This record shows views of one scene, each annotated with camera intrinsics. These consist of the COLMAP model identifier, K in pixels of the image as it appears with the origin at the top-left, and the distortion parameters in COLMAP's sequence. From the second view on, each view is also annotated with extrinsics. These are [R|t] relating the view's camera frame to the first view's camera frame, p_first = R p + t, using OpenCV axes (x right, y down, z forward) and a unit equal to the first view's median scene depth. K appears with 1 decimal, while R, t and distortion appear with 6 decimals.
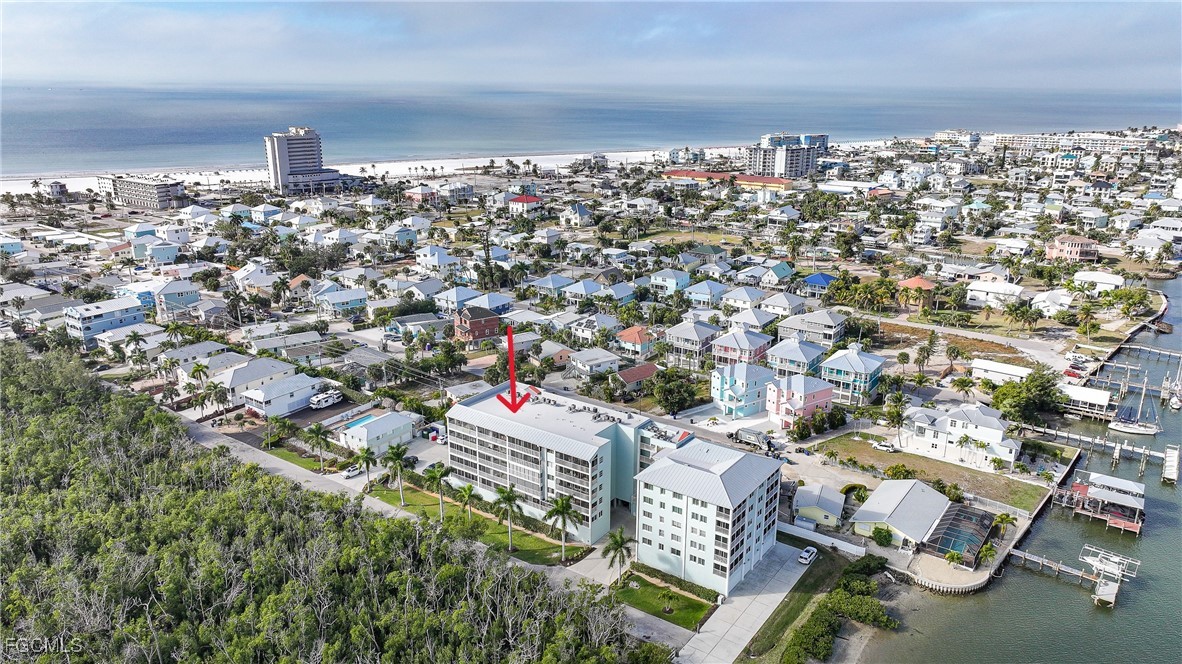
lens RADIAL K [[822.7, 0, 591.5], [0, 822.7, 333.4], [0, 0, 1]] dist [-0.000205, 0.011509]
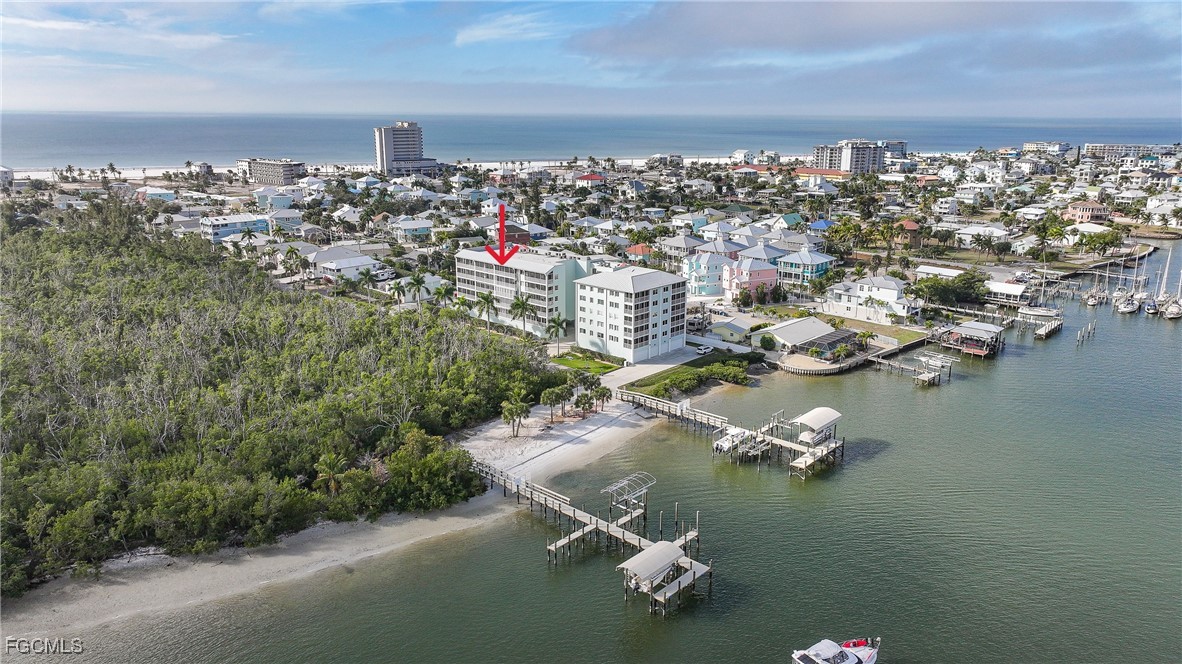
lens RADIAL K [[822.7, 0, 589.0], [0, 822.7, 332.3], [0, 0, 1]] dist [-0.000205, 0.011509]
pose [[0.990216, 0.037376, -0.134447, 0.168756], [-0.042641, 0.998424, -0.036494, 0.197031], [0.132871, 0.041870, 0.990249, -0.223716]]
